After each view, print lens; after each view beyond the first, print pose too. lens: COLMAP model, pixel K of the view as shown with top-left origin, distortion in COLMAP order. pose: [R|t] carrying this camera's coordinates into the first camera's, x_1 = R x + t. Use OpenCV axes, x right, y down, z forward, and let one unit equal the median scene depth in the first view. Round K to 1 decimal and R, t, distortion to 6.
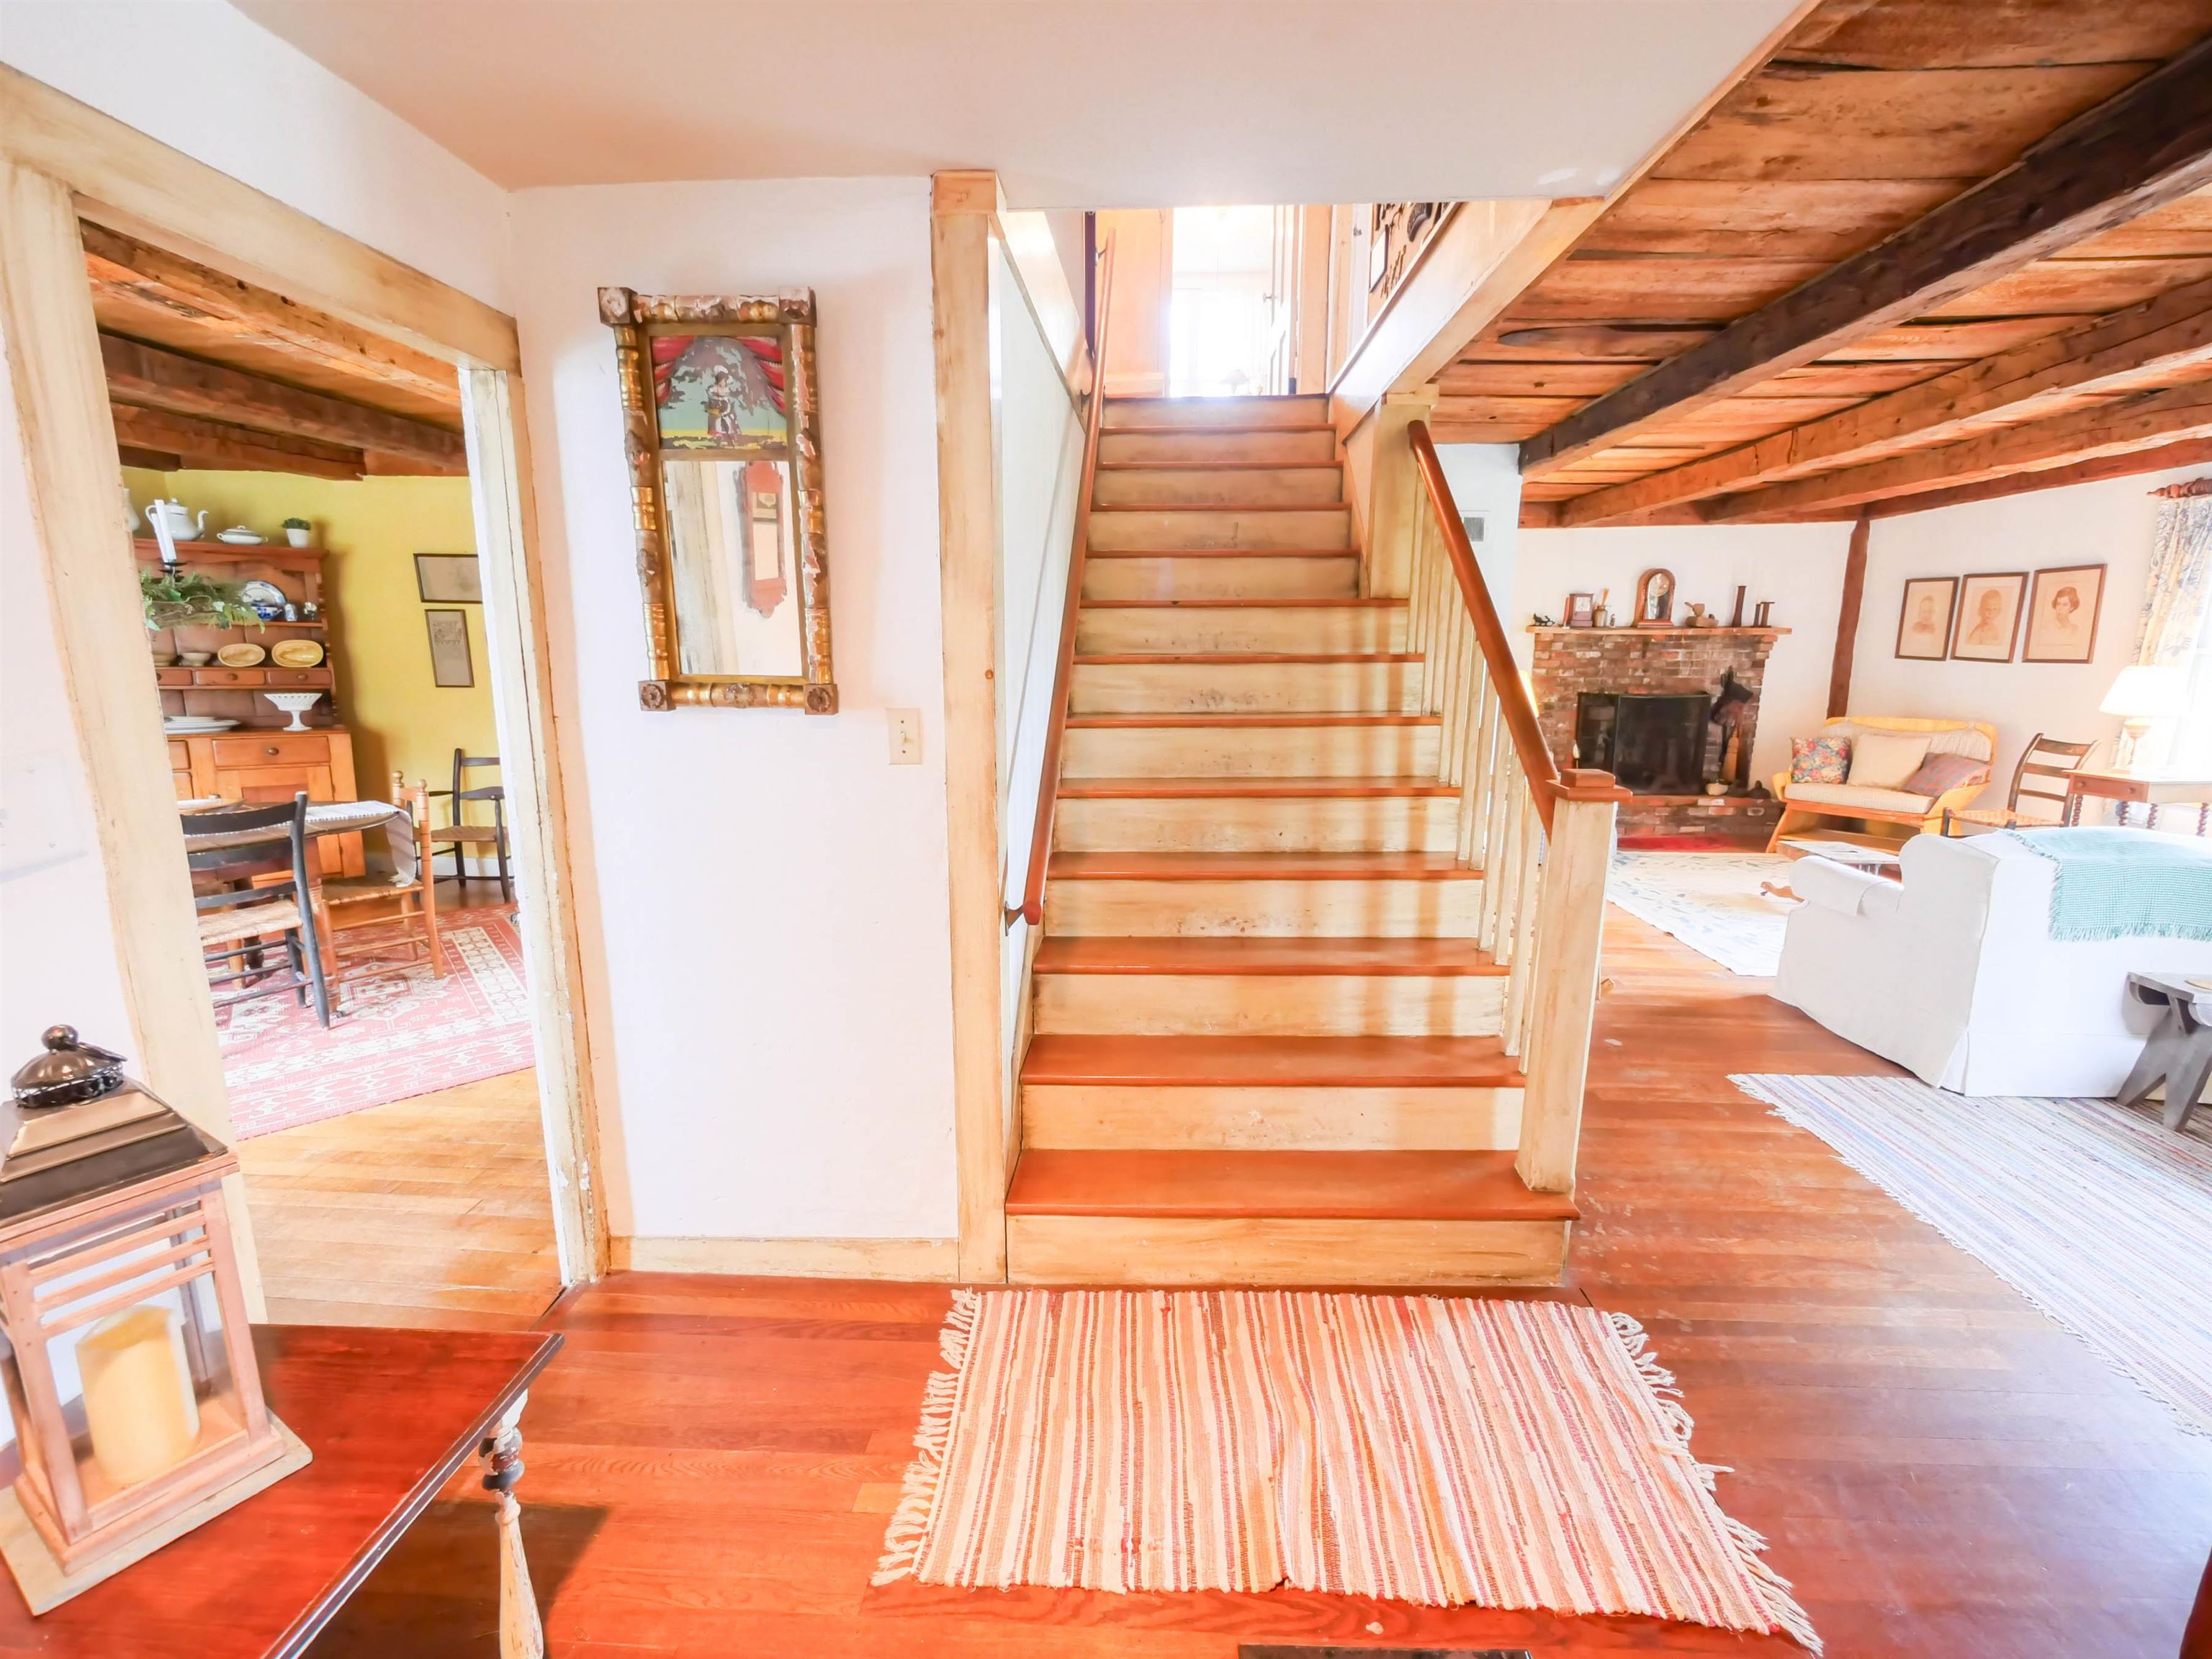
lens RADIAL K [[986.0, 0, 1122.8], [0, 986.0, 830.1], [0, 0, 1]] dist [-0.005208, 0.000084]
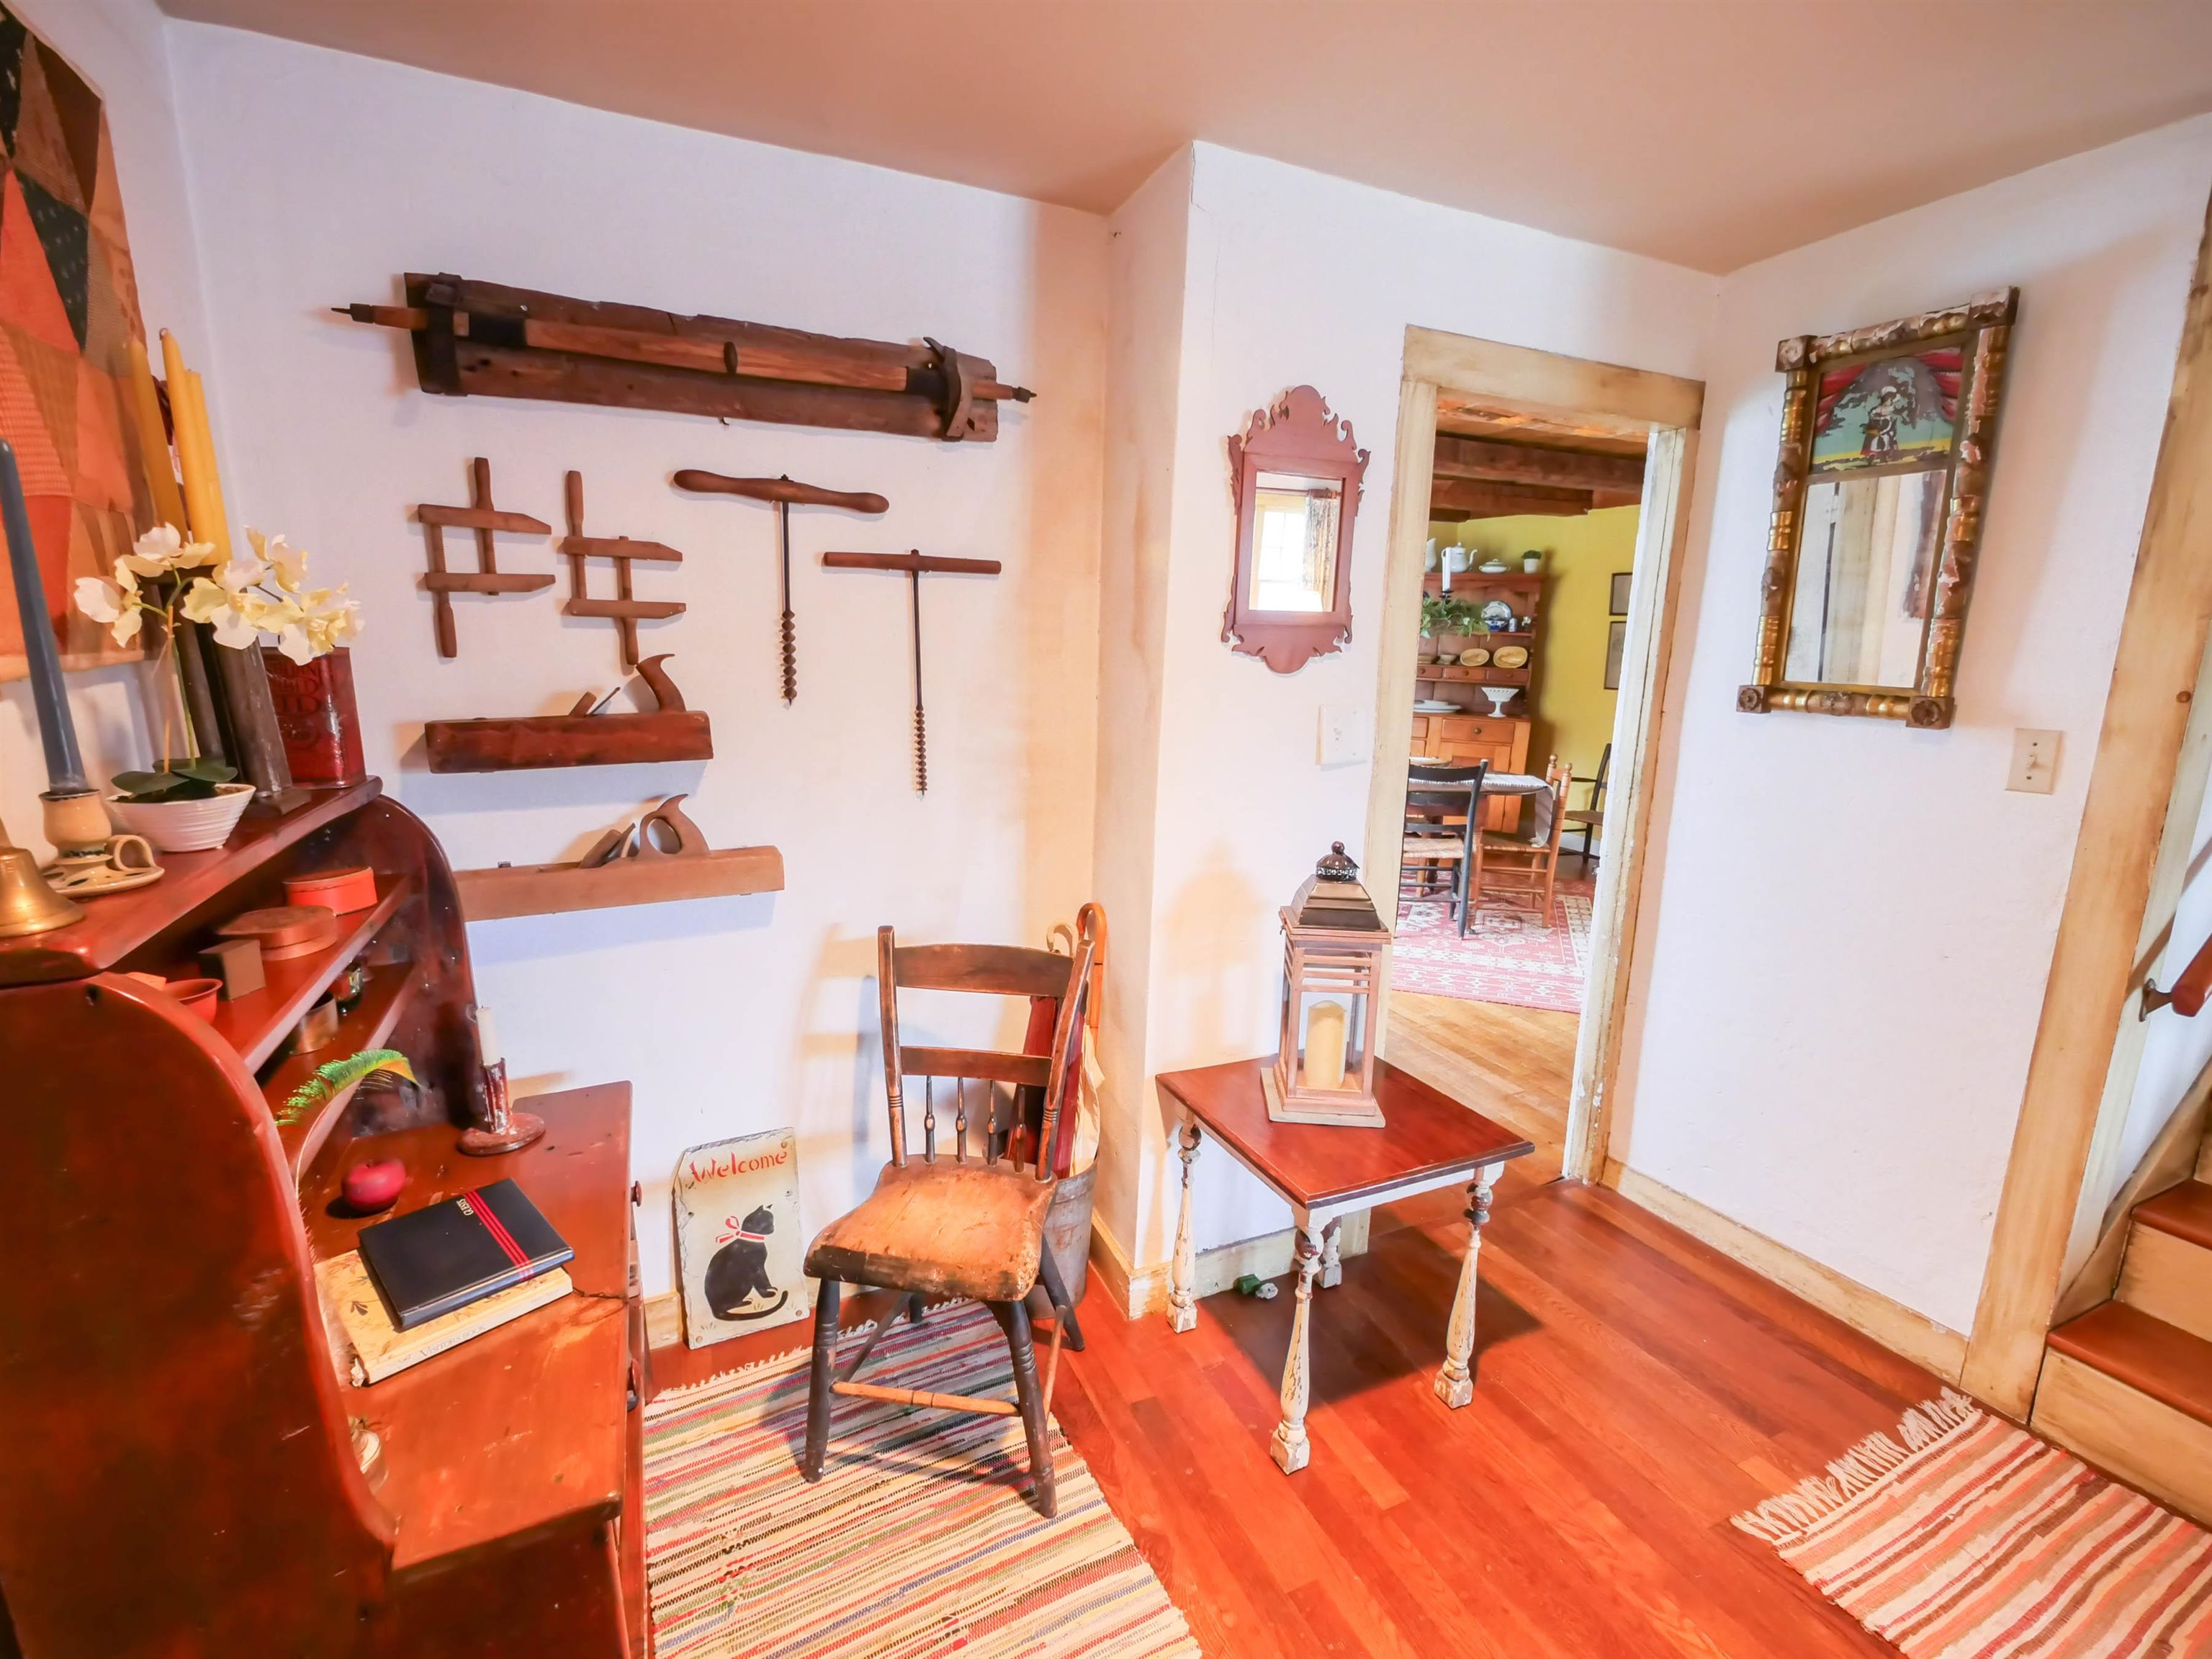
lens RADIAL K [[986.0, 0, 1099.1], [0, 986.0, 837.1], [0, 0, 1]] dist [-0.005208, 0.000084]
pose [[0.464686, 0.178723, -0.867252, 0.170037], [-0.181612, 0.977834, 0.104202, 0.033889], [0.866651, 0.109082, 0.486844, -0.160200]]
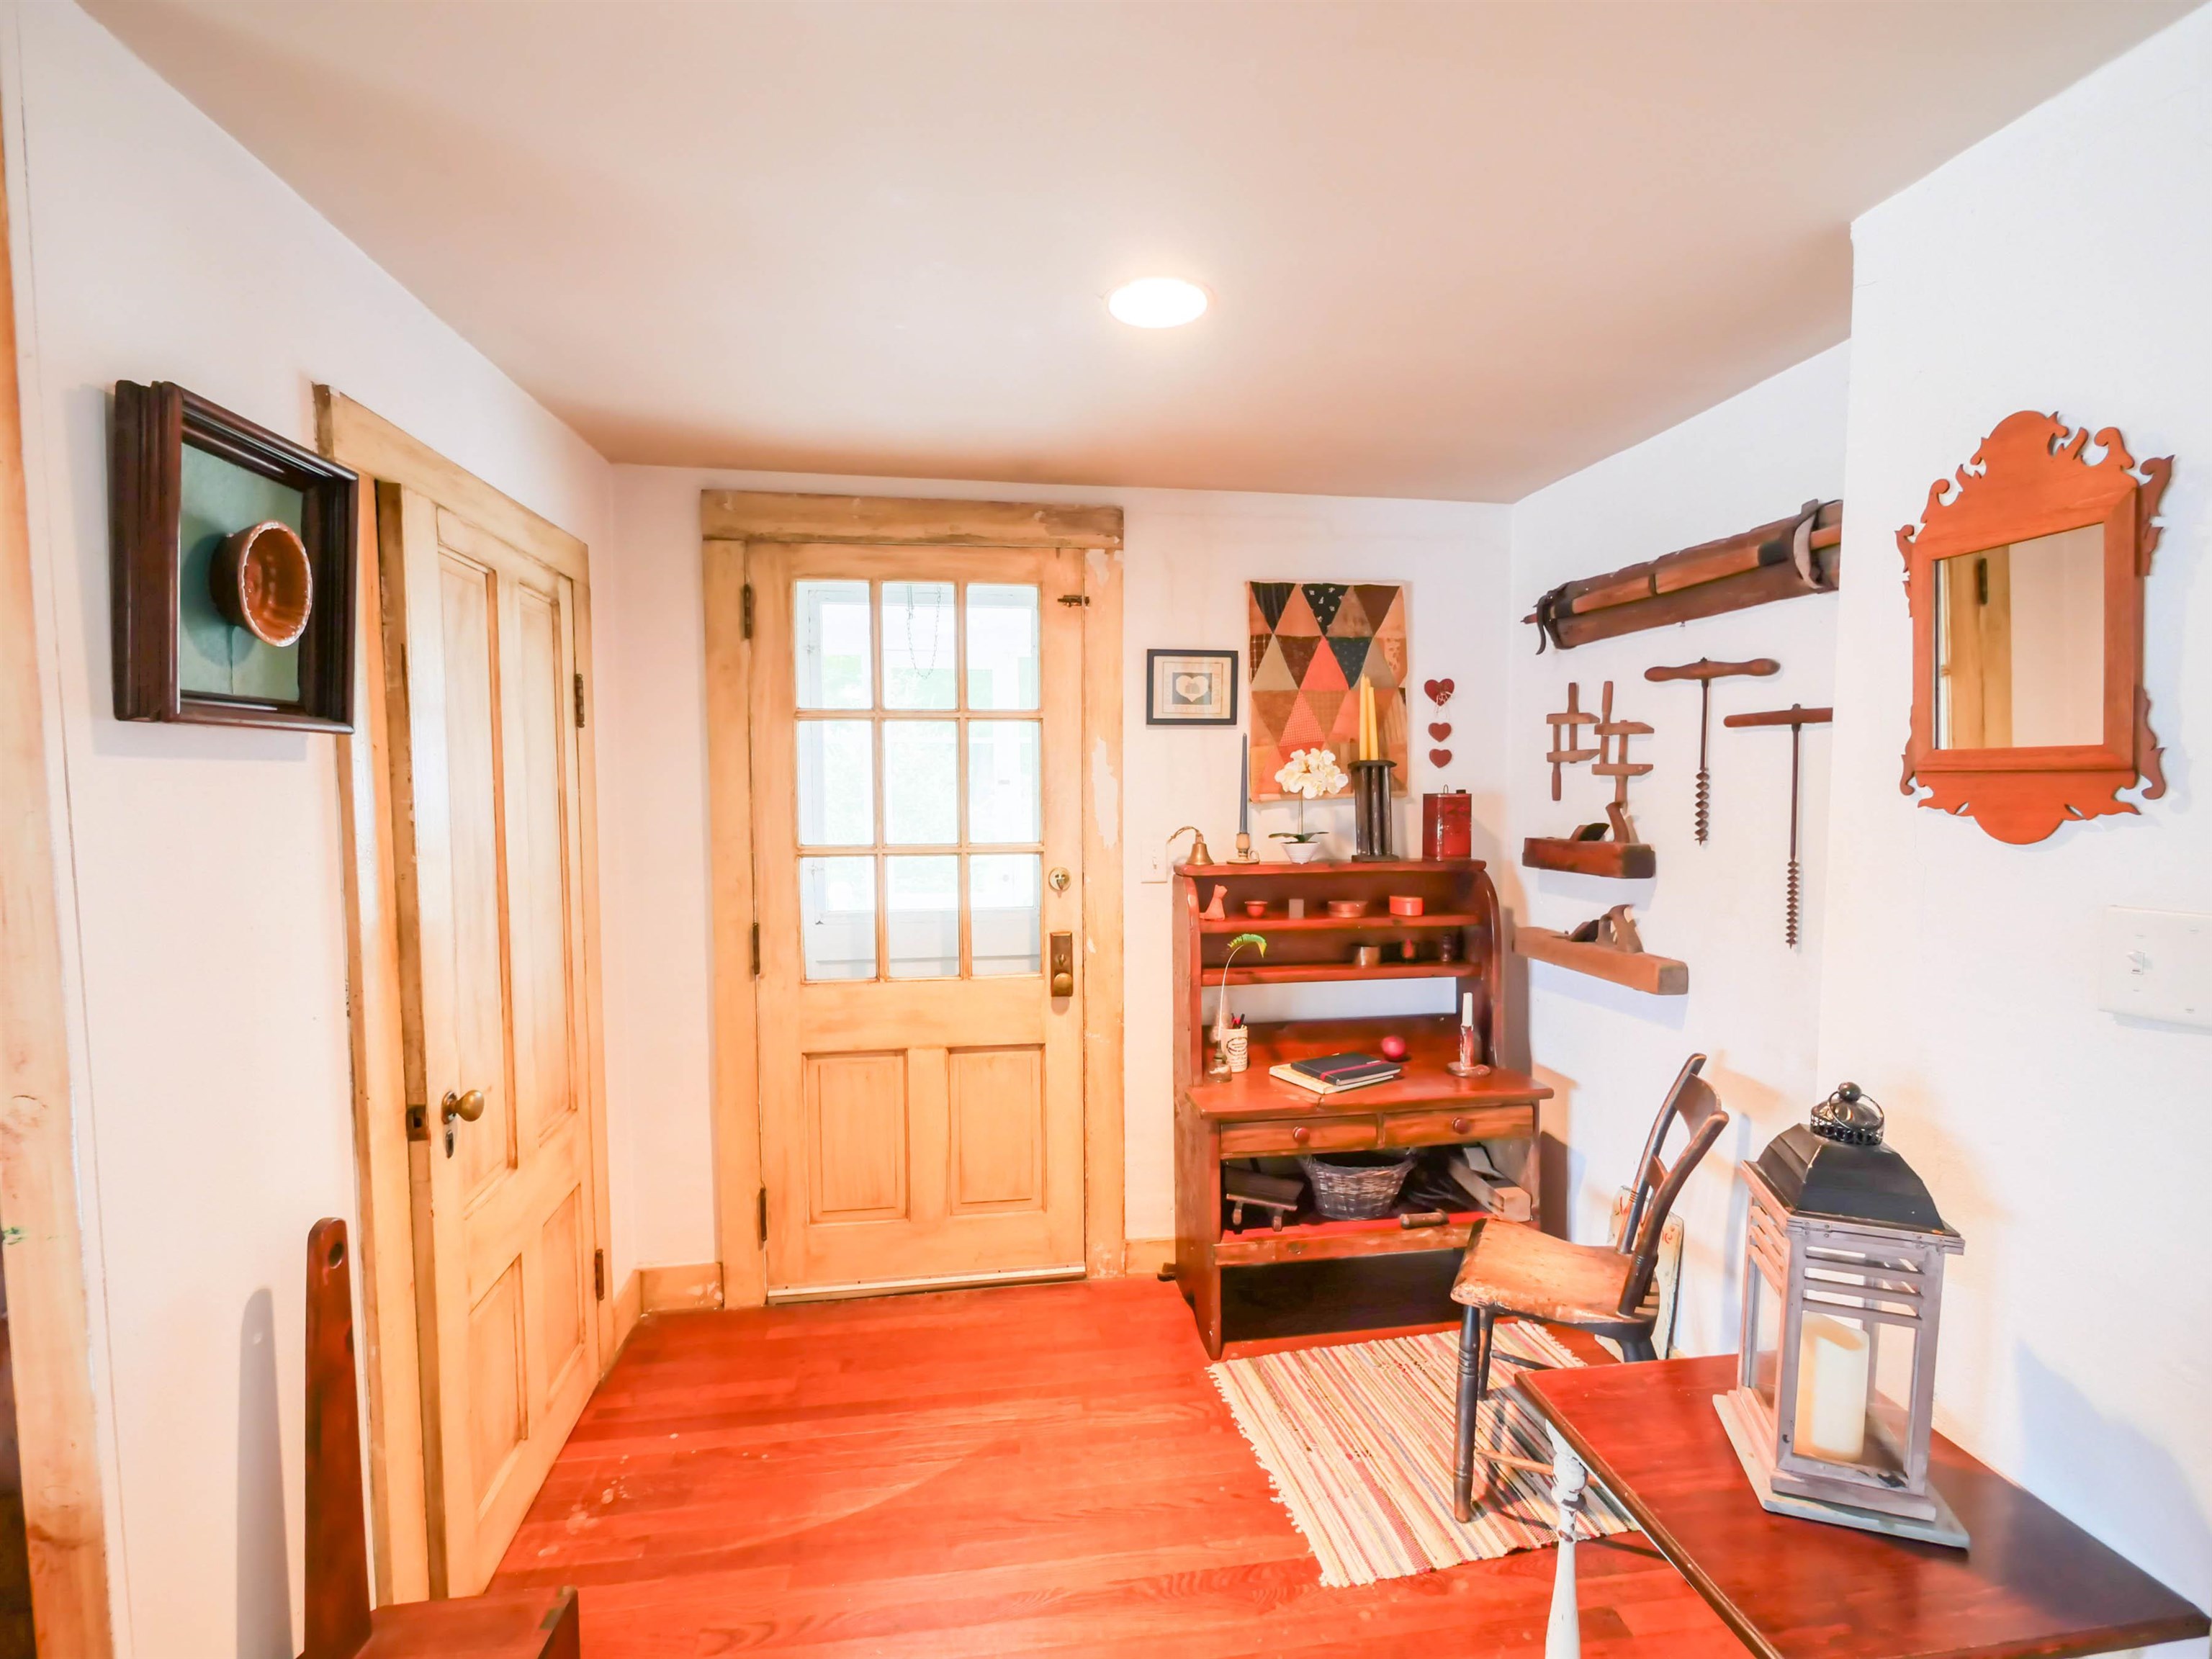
lens RADIAL K [[986.0, 0, 1094.4], [0, 986.0, 828.1], [0, 0, 1]] dist [-0.005208, 0.000084]
pose [[-0.983523, 0.012916, -0.180320, 0.061336], [-0.030822, 0.970862, 0.237650, -0.194765], [0.178135, 0.239292, -0.954467, 0.941984]]
